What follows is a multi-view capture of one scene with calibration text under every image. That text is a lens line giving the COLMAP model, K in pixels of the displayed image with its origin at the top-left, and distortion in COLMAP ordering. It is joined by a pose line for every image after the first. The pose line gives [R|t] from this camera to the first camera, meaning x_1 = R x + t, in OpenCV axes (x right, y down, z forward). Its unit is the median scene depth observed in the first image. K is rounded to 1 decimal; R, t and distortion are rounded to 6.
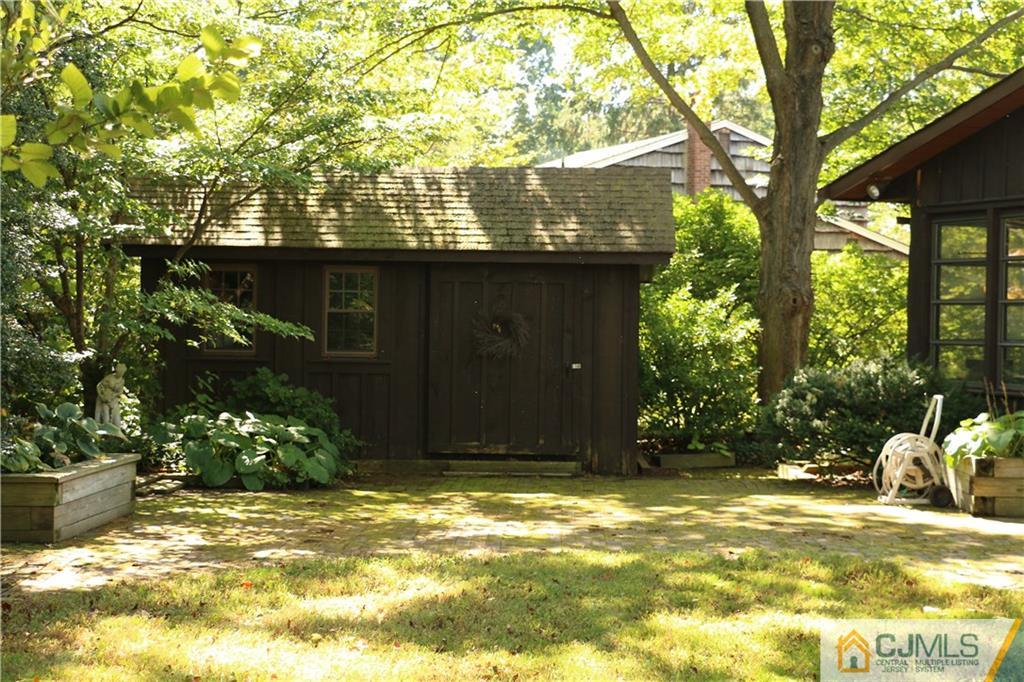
lens RADIAL K [[1556.5, 0, 509.8], [0, 1556.5, 342.4], [0, 0, 1]] dist [0.187712, 0.000000]
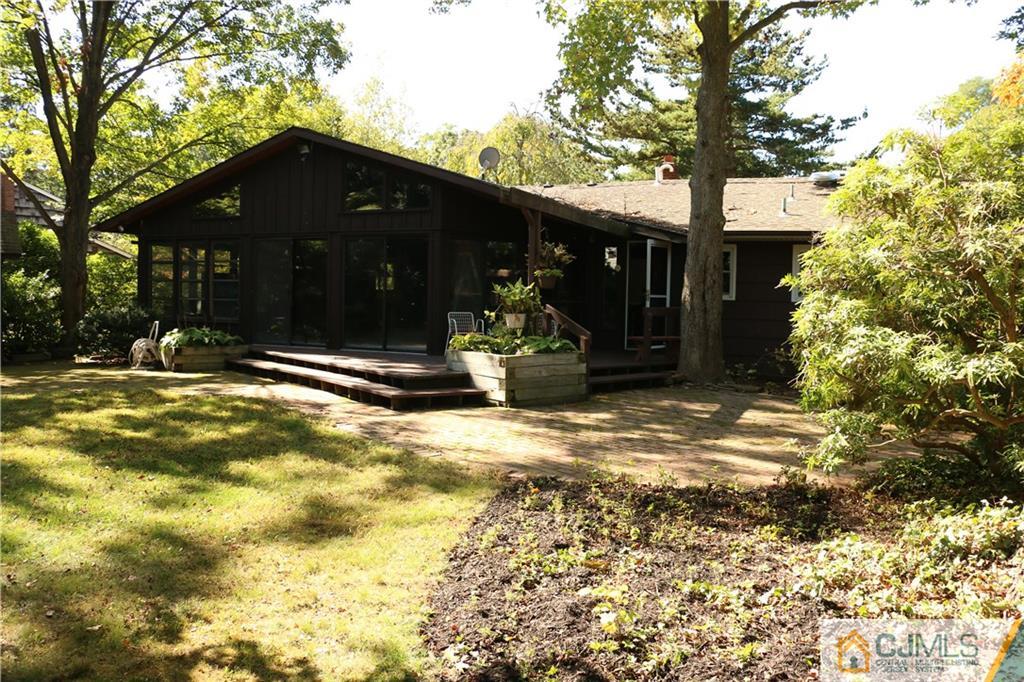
lens RADIAL K [[842.0, 0, 515.3], [0, 842.0, 344.4], [0, 0, 1]] dist [-0.069872, 0.011276]
pose [[0.750331, -0.034401, 0.660167, -0.127518], [-0.001116, 0.998578, 0.053304, 0.002191], [-0.661062, -0.040732, 0.749225, -0.232982]]
